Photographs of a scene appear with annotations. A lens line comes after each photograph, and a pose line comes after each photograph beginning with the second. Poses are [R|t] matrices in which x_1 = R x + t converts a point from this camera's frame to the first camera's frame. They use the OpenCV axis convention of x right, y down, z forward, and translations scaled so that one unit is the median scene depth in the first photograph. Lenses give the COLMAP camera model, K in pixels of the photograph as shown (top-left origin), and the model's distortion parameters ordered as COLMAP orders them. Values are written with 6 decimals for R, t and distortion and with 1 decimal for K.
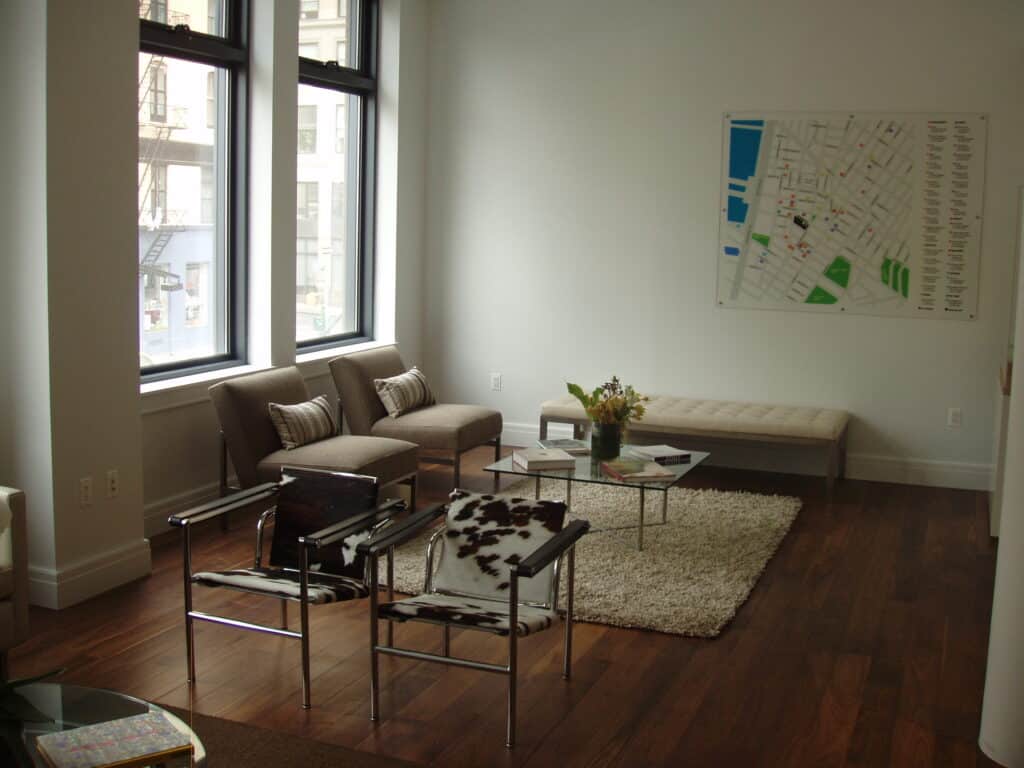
lens RADIAL K [[1153.7, 0, 512.0], [0, 1153.7, 384.0], [0, 0, 1]] dist [-0.125424, 0.022708]
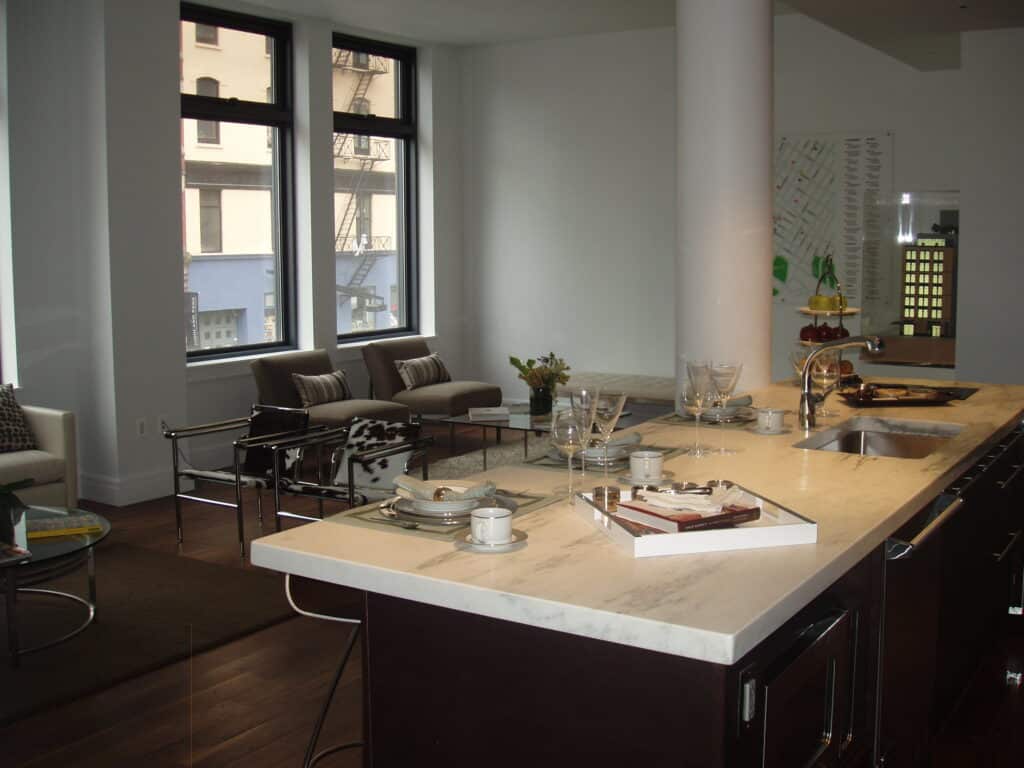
lens RADIAL K [[1153.7, 0, 512.0], [0, 1153.7, 384.0], [0, 0, 1]] dist [-0.125424, 0.022708]
pose [[0.980812, -0.005640, -0.194876, 0.255969], [0.002087, 0.999828, -0.018434, 0.045447], [0.194946, 0.017674, 0.980655, -0.235074]]
